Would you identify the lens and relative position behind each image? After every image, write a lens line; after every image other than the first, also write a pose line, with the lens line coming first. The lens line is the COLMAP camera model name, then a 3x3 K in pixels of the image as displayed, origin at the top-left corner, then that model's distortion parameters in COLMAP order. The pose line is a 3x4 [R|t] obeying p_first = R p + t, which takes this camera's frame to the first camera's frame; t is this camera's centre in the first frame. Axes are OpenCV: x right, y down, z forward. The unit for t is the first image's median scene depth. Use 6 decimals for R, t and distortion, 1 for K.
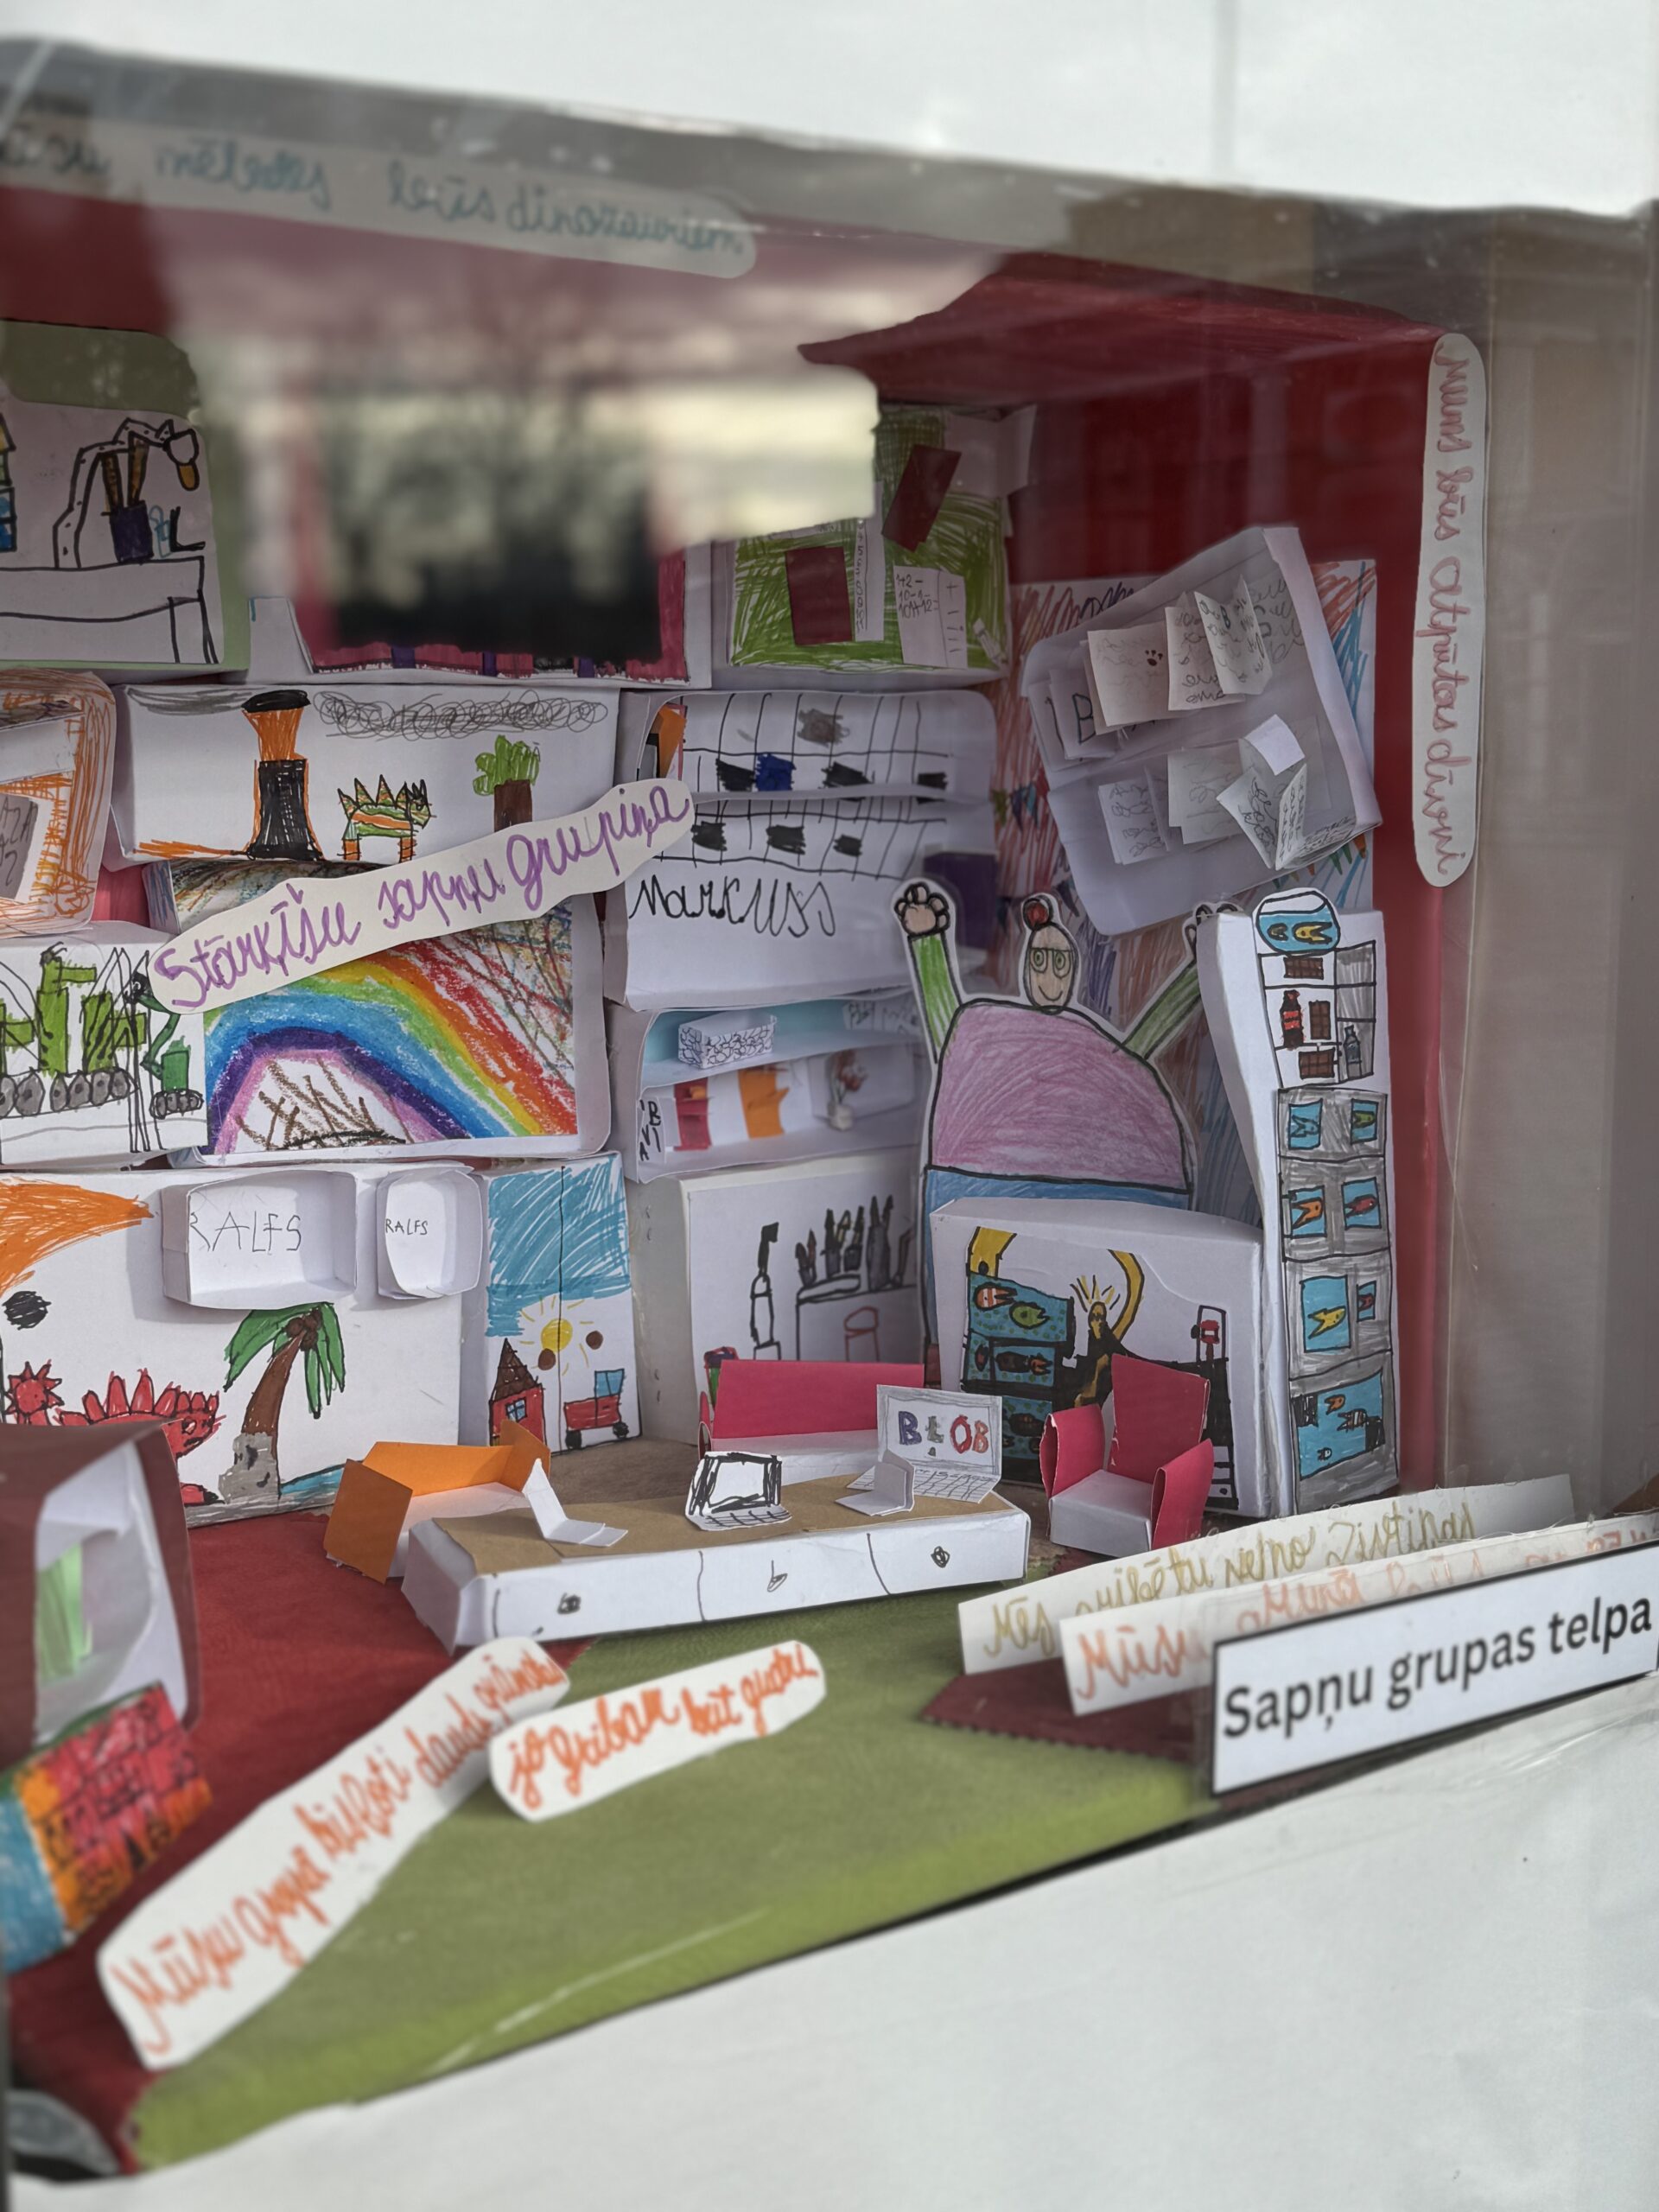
lens RADIAL K [[2773.0, 0, 829.5], [0, 2773.0, 1106.0], [0, 0, 1]] dist [0.174982, -0.415327]
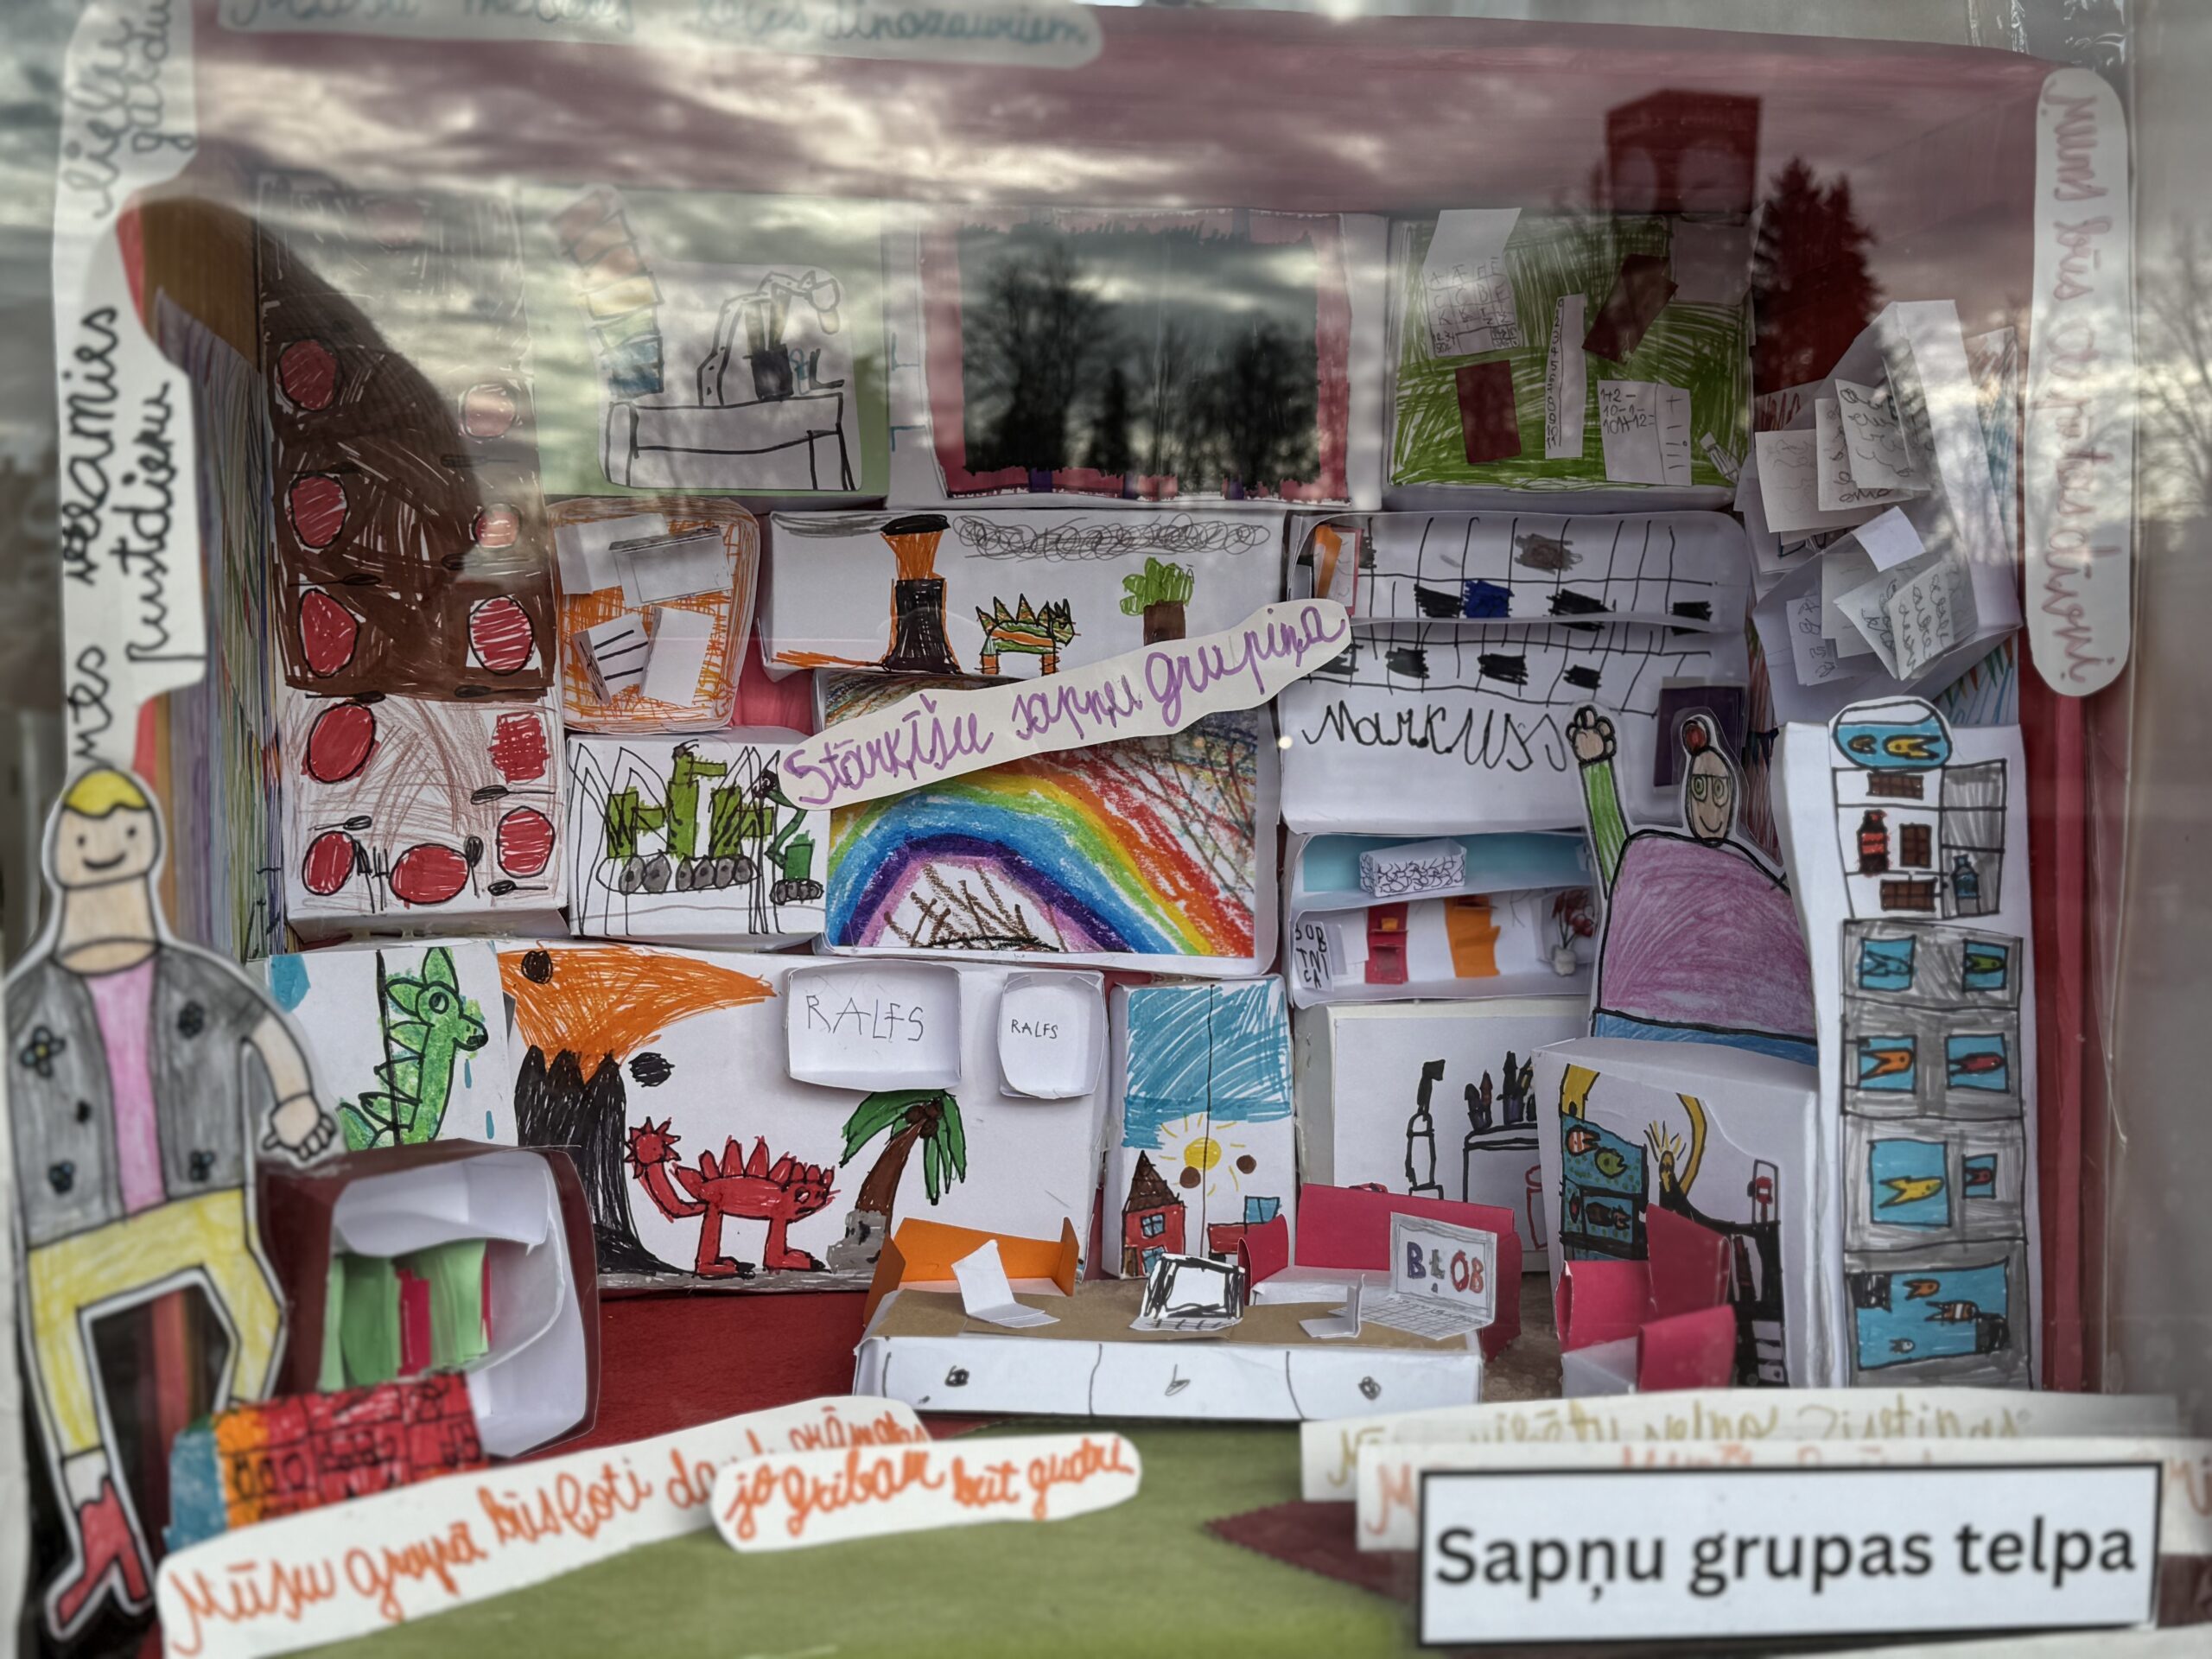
lens RADIAL K [[2773.0, 0, 1106.0], [0, 2773.0, 829.5], [0, 0, 1]] dist [0.174982, -0.415327]
pose [[0.880816, 0.021172, -0.472986, 0.368645], [-0.062834, 0.995390, -0.072457, 0.044084], [0.469272, 0.093541, 0.878086, 0.103803]]
